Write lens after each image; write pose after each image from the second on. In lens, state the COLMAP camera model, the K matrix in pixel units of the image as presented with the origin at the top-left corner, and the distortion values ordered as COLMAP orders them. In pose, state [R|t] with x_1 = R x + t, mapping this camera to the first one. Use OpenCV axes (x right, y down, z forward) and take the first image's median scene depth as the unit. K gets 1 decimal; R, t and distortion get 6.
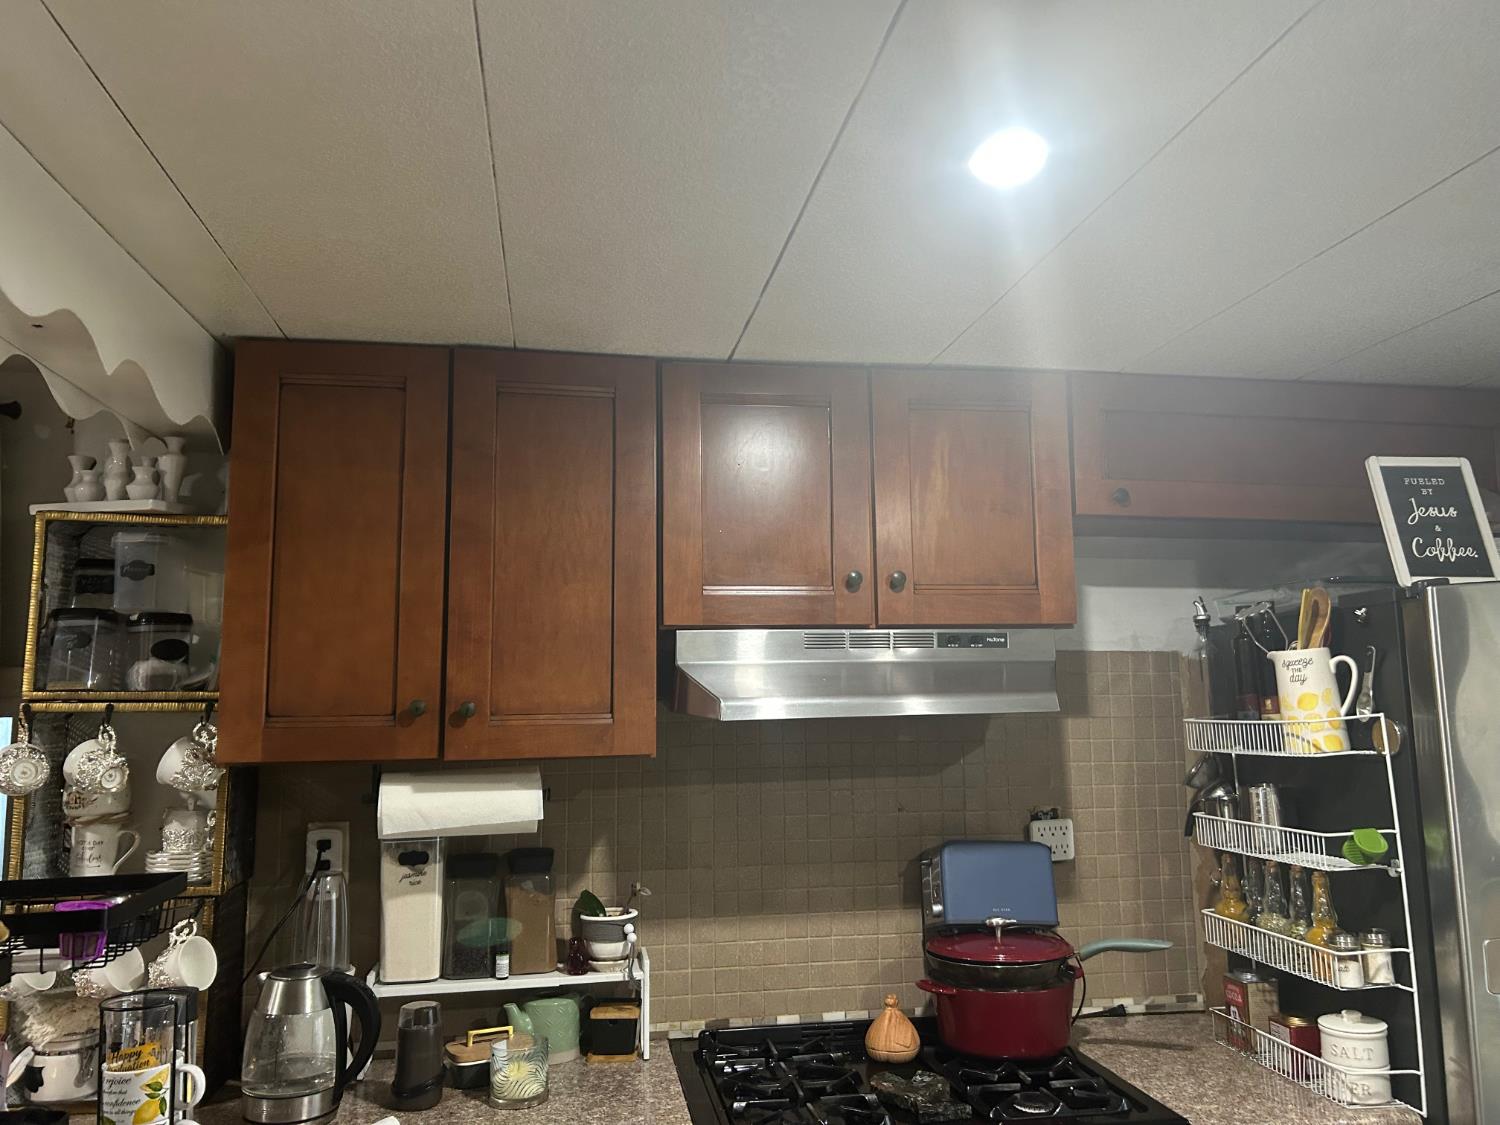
lens RADIAL K [[1137.0, 0, 753.0], [0, 1137.0, 548.1], [0, 0, 1]] dist [0.030377, -0.033309]
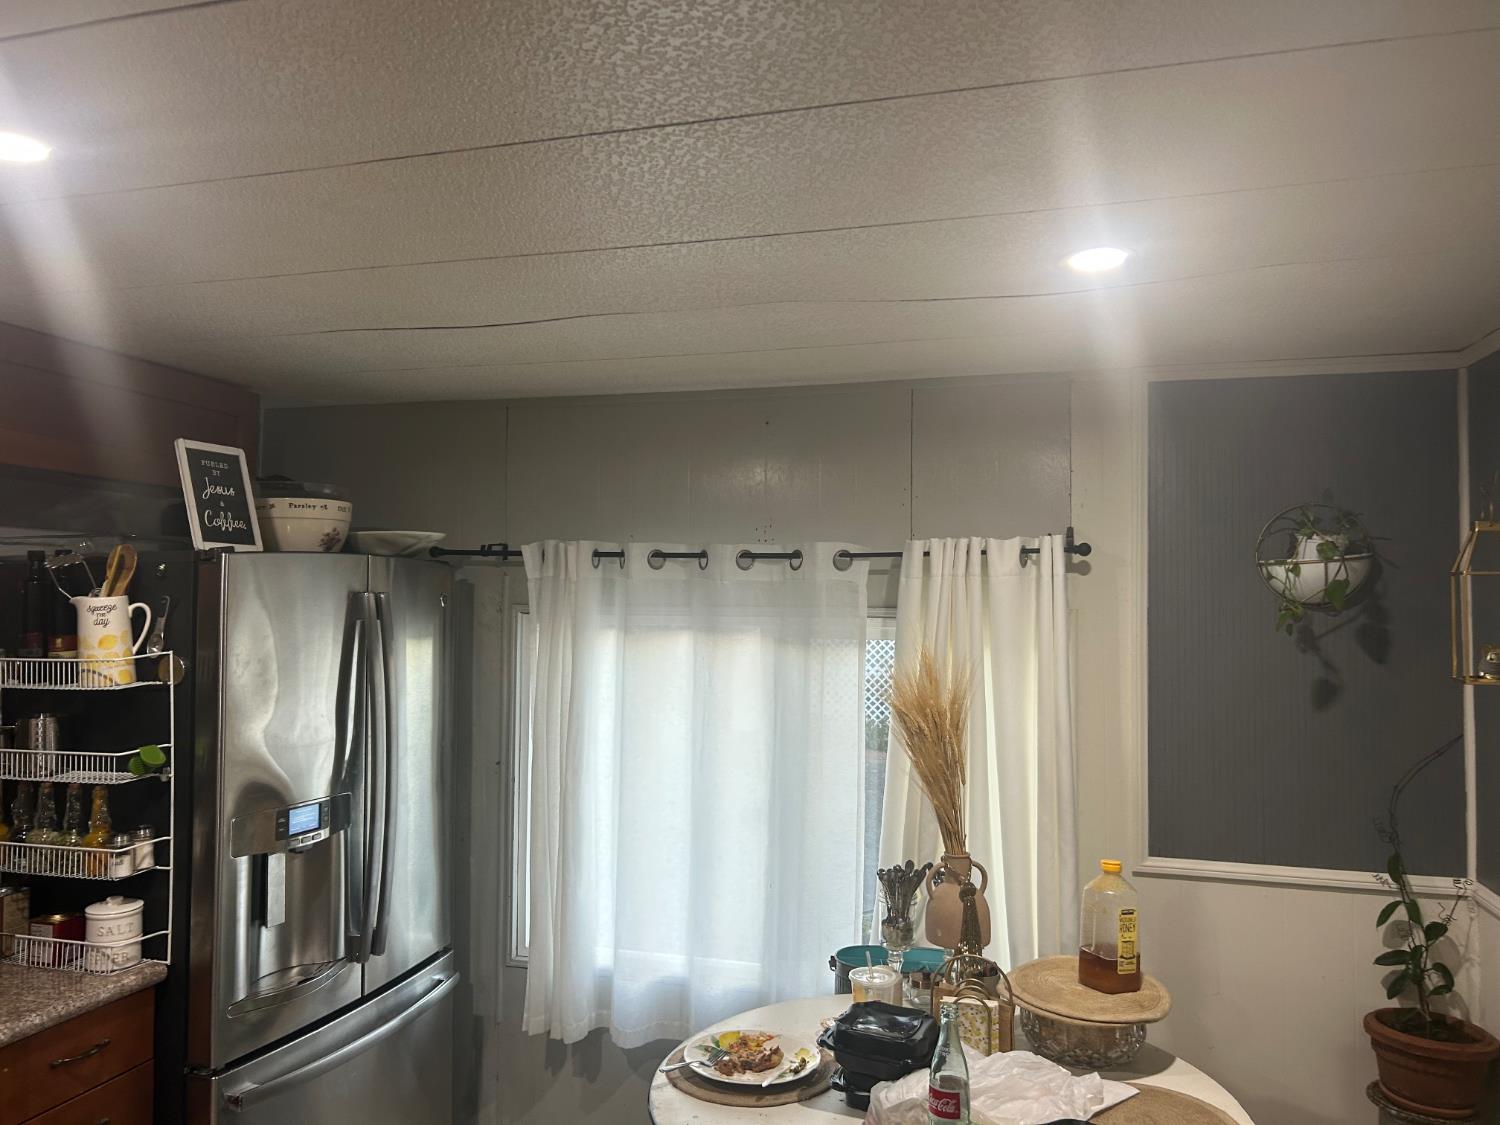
lens RADIAL K [[1137.0, 0, 745.9], [0, 1137.0, 555.1], [0, 0, 1]] dist [0.030377, -0.033309]
pose [[0.424547, 0.050556, 0.903993, -0.286278], [-0.133463, 0.991027, 0.007256, -0.046454], [-0.895515, -0.123730, 0.427485, -0.061169]]
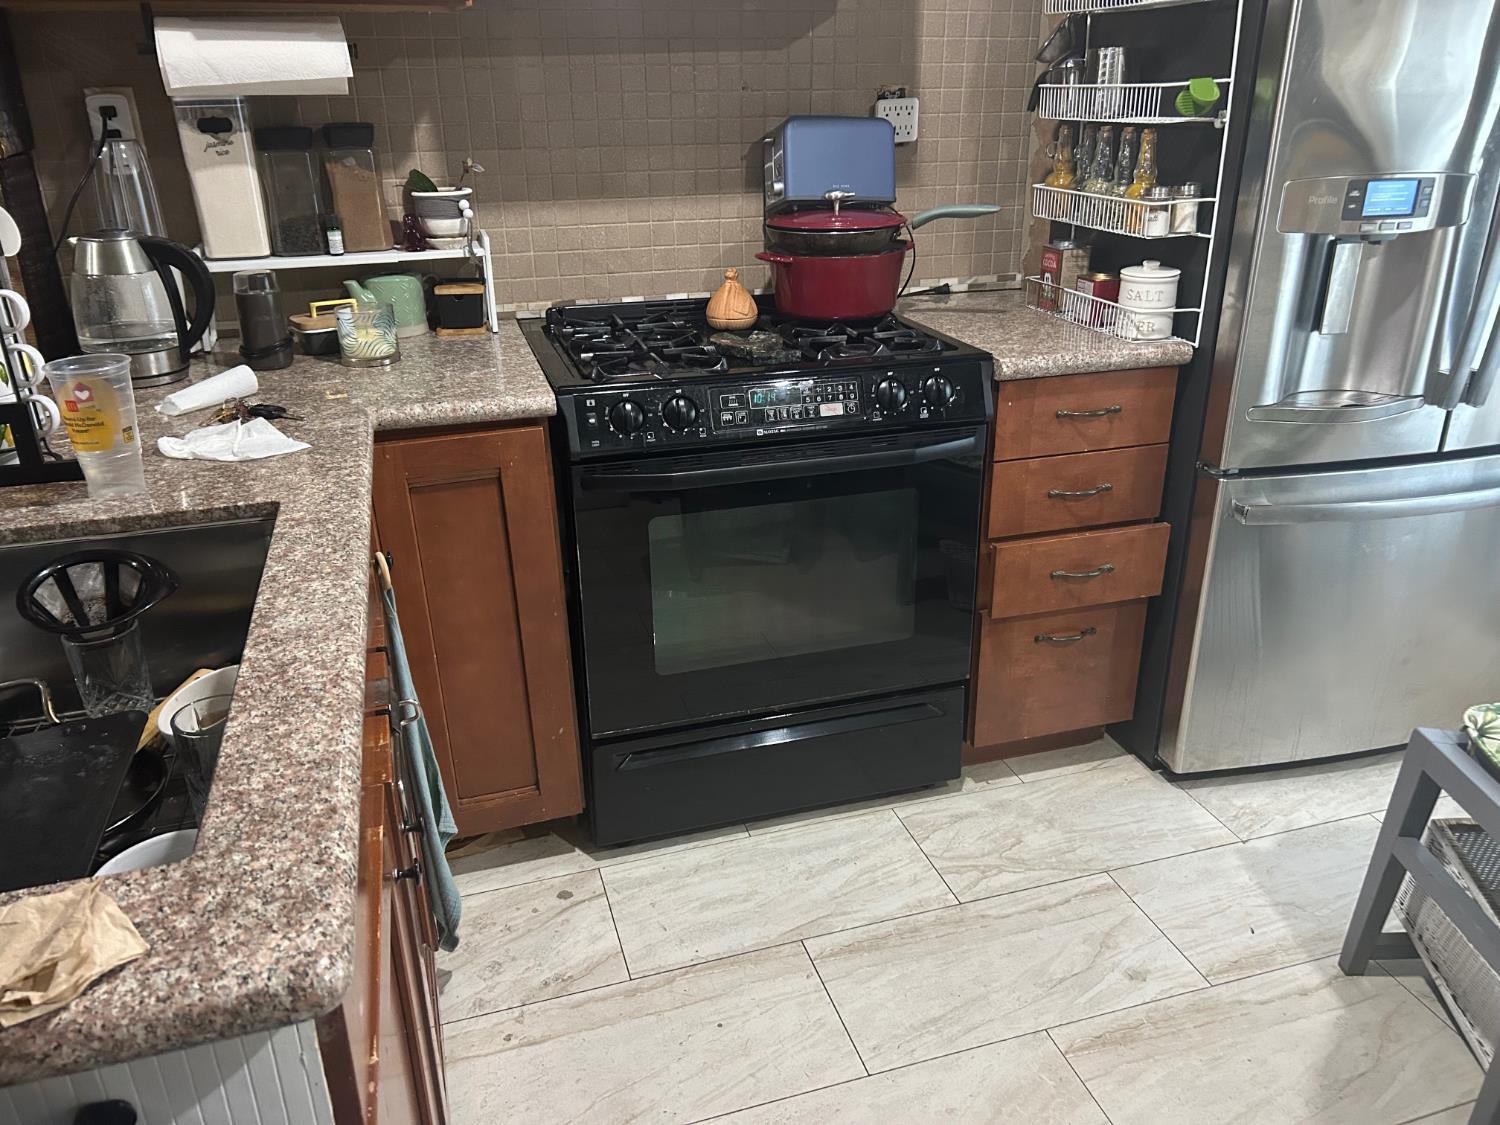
lens RADIAL K [[1137.0, 0, 753.8], [0, 1137.0, 556.7], [0, 0, 1]] dist [0.030377, -0.033309]
pose [[0.992108, -0.046138, 0.116592, 0.009905], [-0.020054, 0.859487, 0.510764, 0.095659], [-0.123776, -0.509071, 0.851779, -0.014731]]
